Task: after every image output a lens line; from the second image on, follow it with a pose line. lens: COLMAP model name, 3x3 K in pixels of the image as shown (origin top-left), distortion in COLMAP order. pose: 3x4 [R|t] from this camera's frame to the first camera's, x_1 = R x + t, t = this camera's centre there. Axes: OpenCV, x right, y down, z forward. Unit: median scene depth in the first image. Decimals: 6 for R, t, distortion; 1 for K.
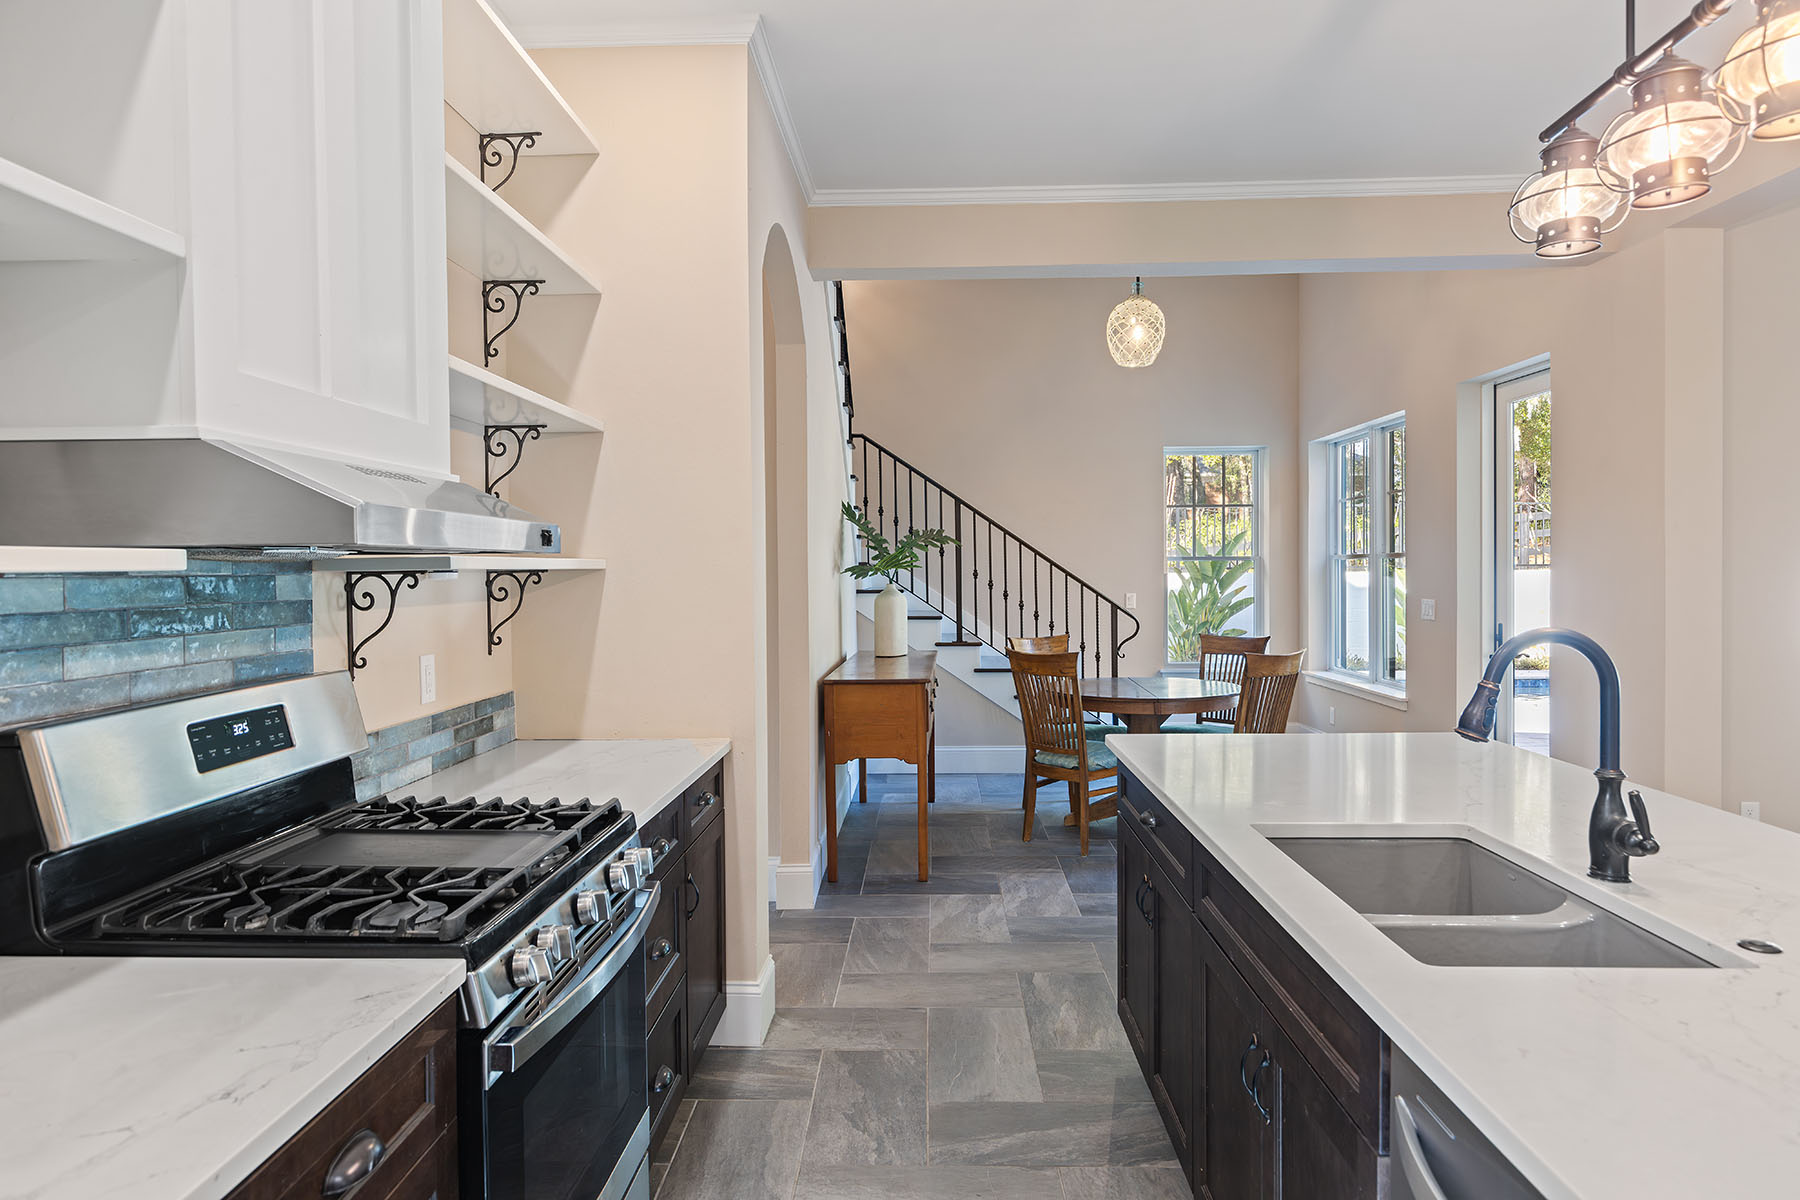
lens RADIAL K [[1077.8, 0, 899.4], [0, 1077.8, 590.3], [0, 0, 1]] dist [0.000330, -0.001231]
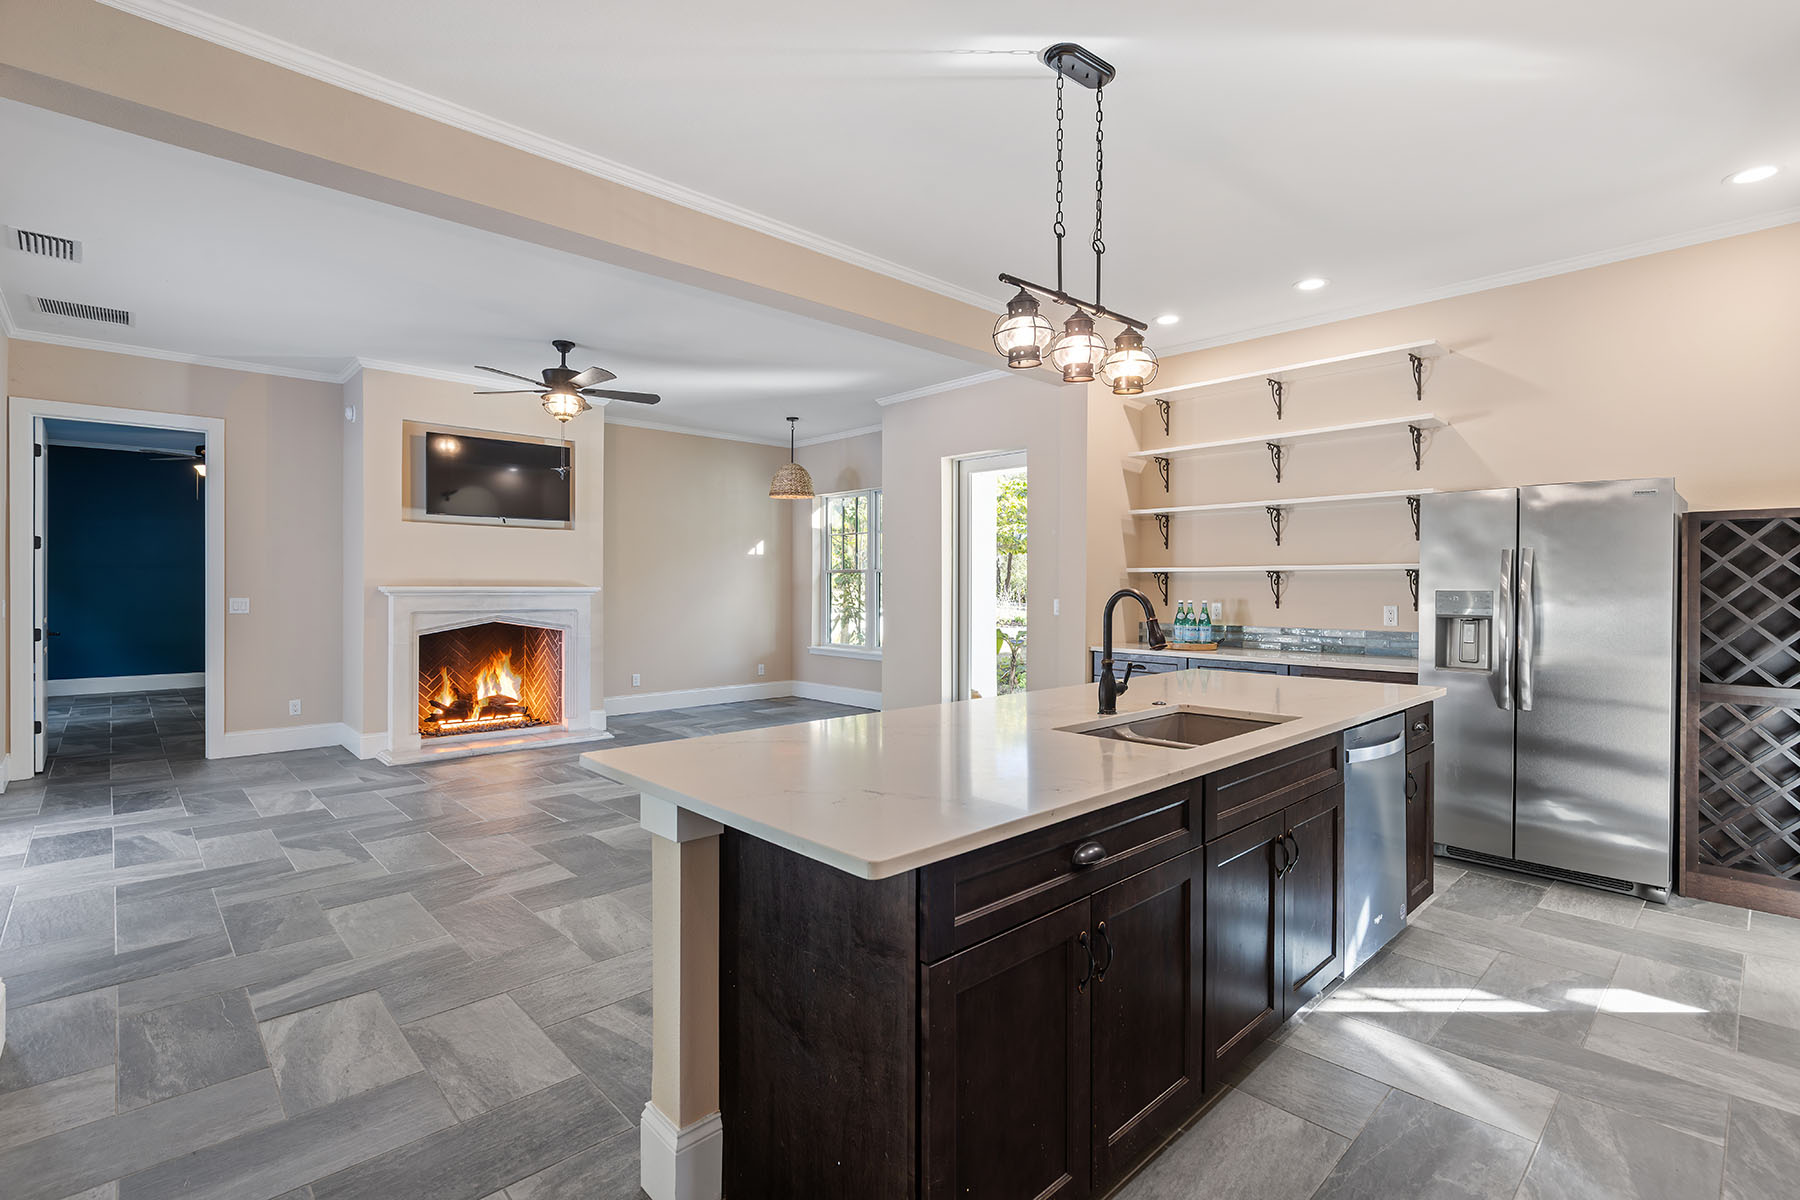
lens RADIAL K [[832.6, 0, 898.7], [0, 832.6, 593.5], [0, 0, 1]] dist [-0.002678, -0.000010]
pose [[-0.709469, 0.000442, 0.704737, -0.059661], [0.018254, 0.999676, 0.017749, 0.002001], [-0.704500, 0.025457, -0.709247, 0.884130]]
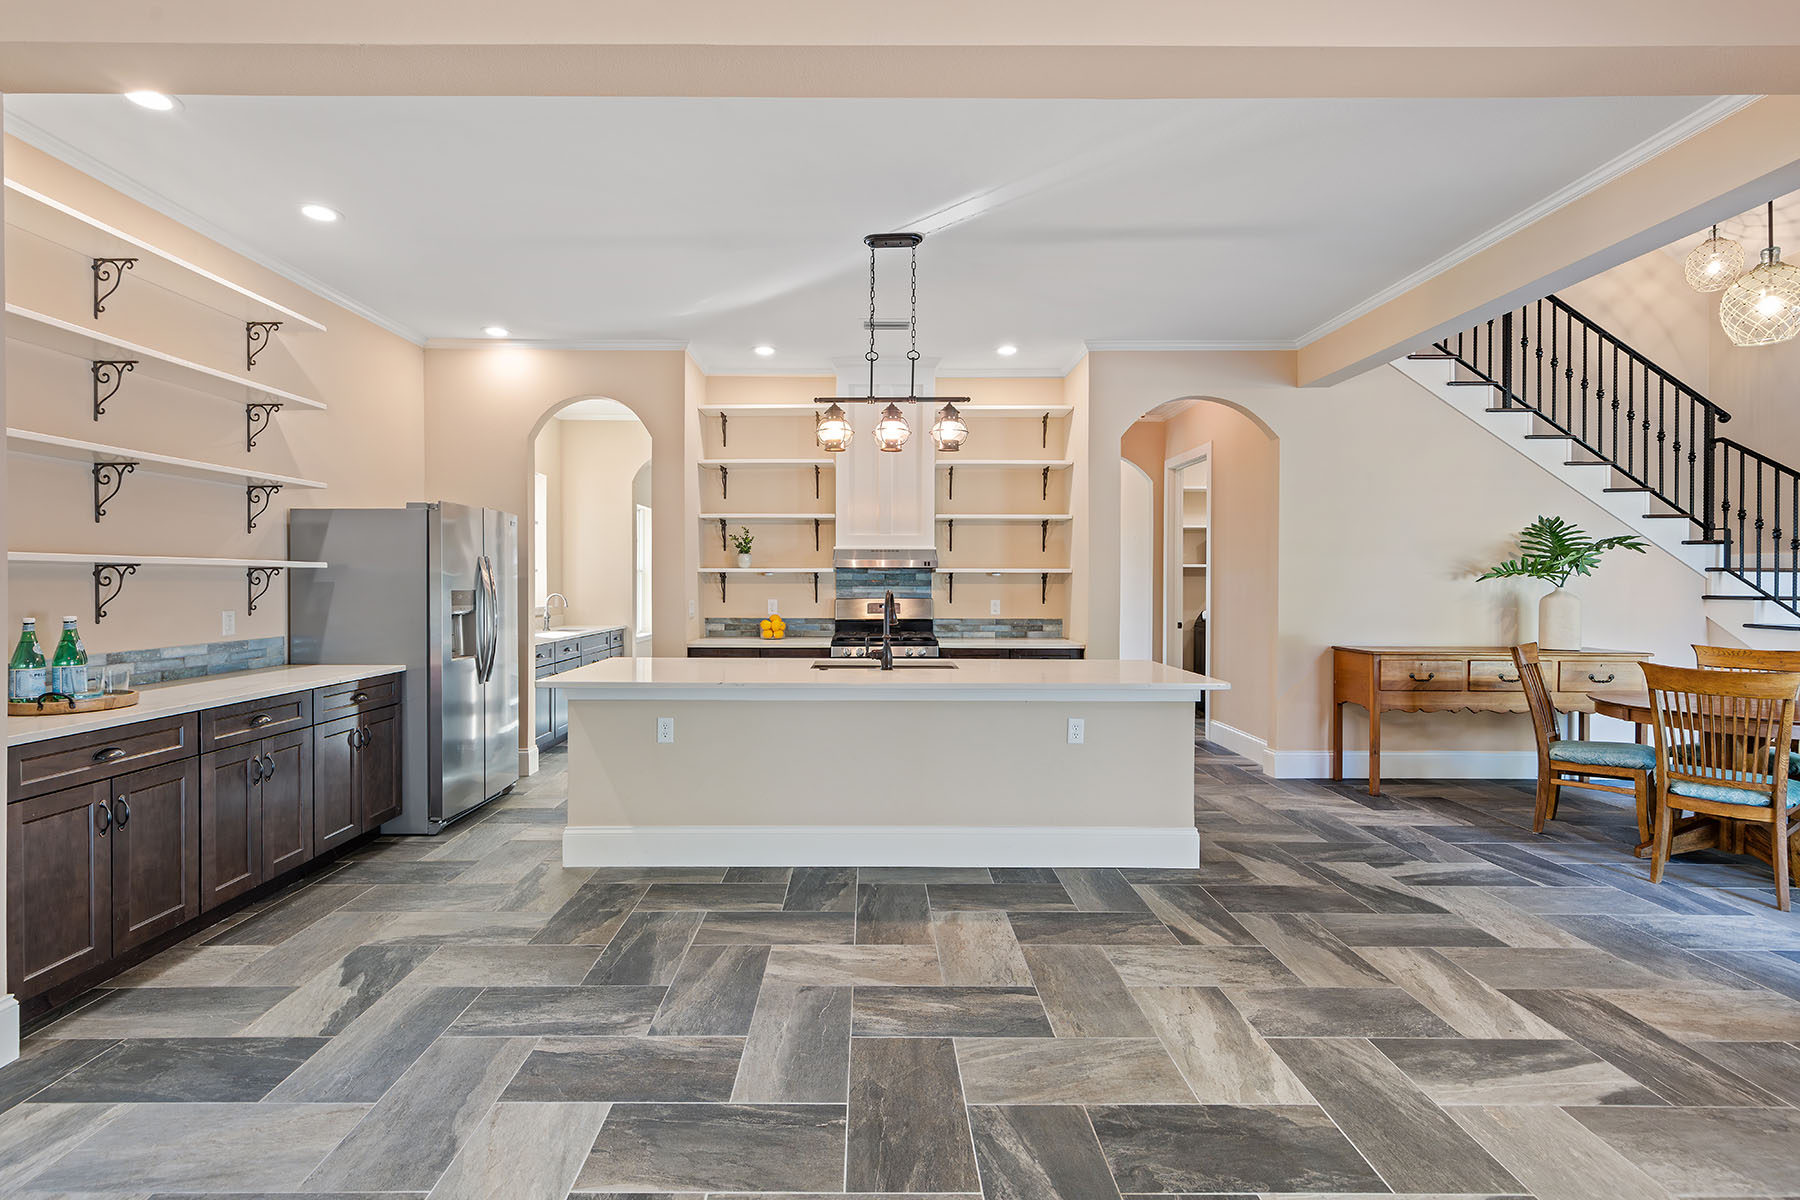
lens RADIAL K [[812.0, 0, 871.0], [0, 812.0, 591.1], [0, 0, 1]] dist [0.002832, 0.000270]
pose [[0.032231, 0.021668, -0.999246, 1.126407], [-0.022281, 0.999532, 0.020956, -0.004900], [0.999232, 0.021589, 0.032699, 0.325699]]
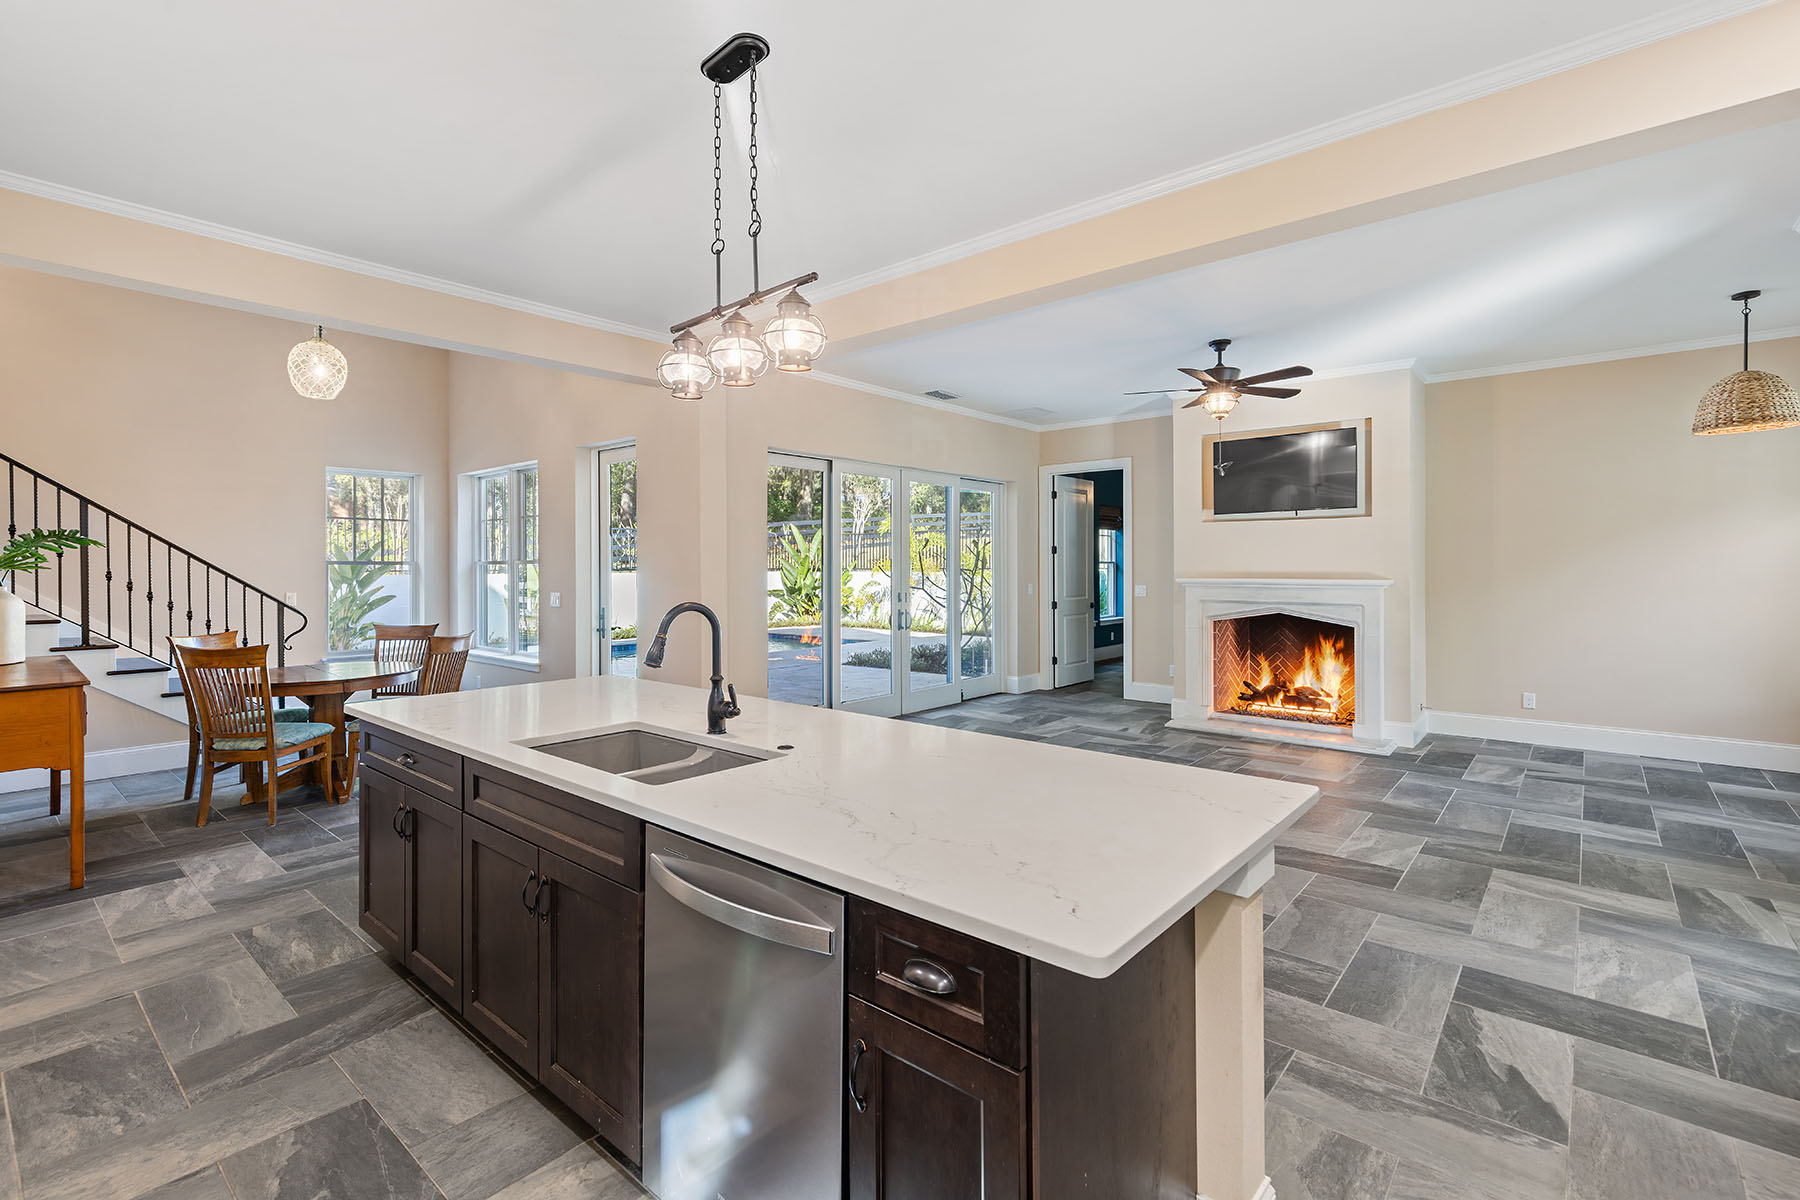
lens RADIAL K [[813.0, 0, 900.2], [0, 813.0, 567.8], [0, 0, 1]] dist [0.004371, -0.000187]
pose [[0.624932, 0.006732, 0.780650, -0.099007], [0.013180, 0.999729, -0.019172, 0.002384], [-0.780568, 0.022270, 0.624675, -0.059804]]
